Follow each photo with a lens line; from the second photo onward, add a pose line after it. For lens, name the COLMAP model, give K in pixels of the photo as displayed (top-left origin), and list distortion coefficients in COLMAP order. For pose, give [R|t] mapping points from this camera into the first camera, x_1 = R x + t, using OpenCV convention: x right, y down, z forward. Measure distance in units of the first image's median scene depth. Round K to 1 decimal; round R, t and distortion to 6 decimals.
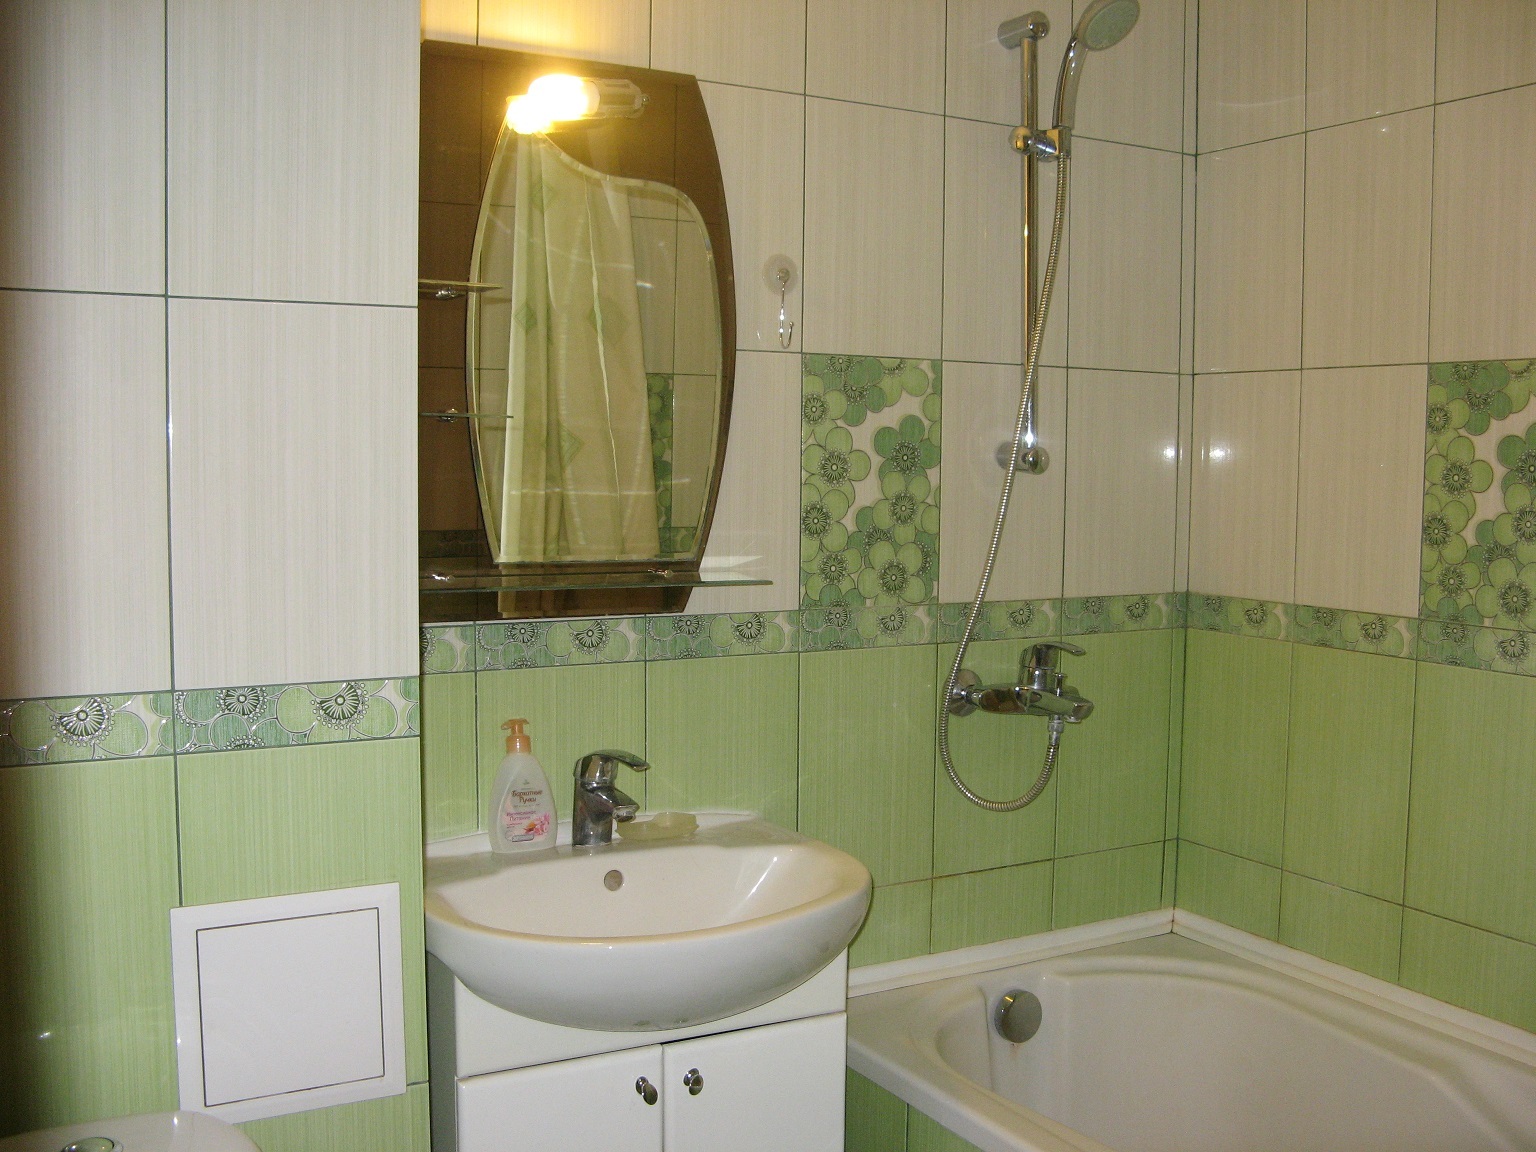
lens RADIAL K [[1557.3, 0, 776.5], [0, 1557.3, 601.9], [0, 0, 1]] dist [-0.213135, 0.256593]
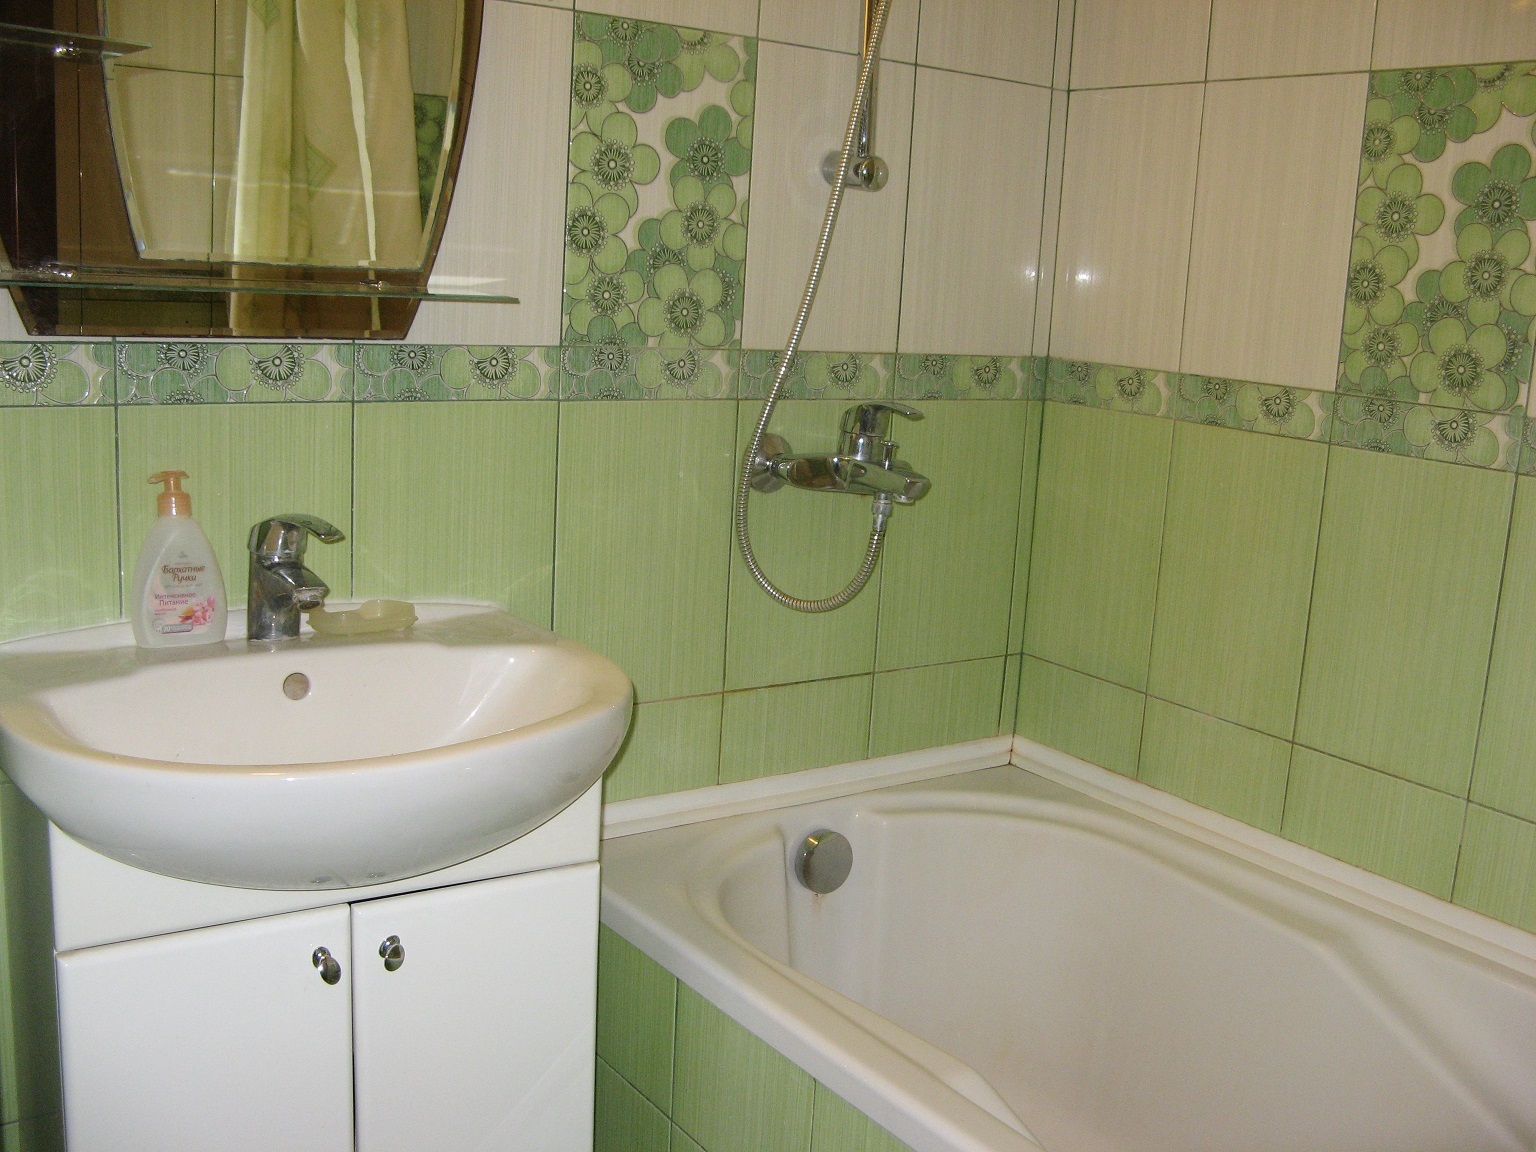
lens RADIAL K [[1557.3, 0, 776.5], [0, 1557.3, 601.9], [0, 0, 1]] dist [-0.213135, 0.256593]
pose [[0.993459, 0.025297, 0.111353, 0.040645], [-0.038645, 0.992094, 0.119398, 0.037121], [-0.107452, -0.122920, 0.986582, 0.219173]]
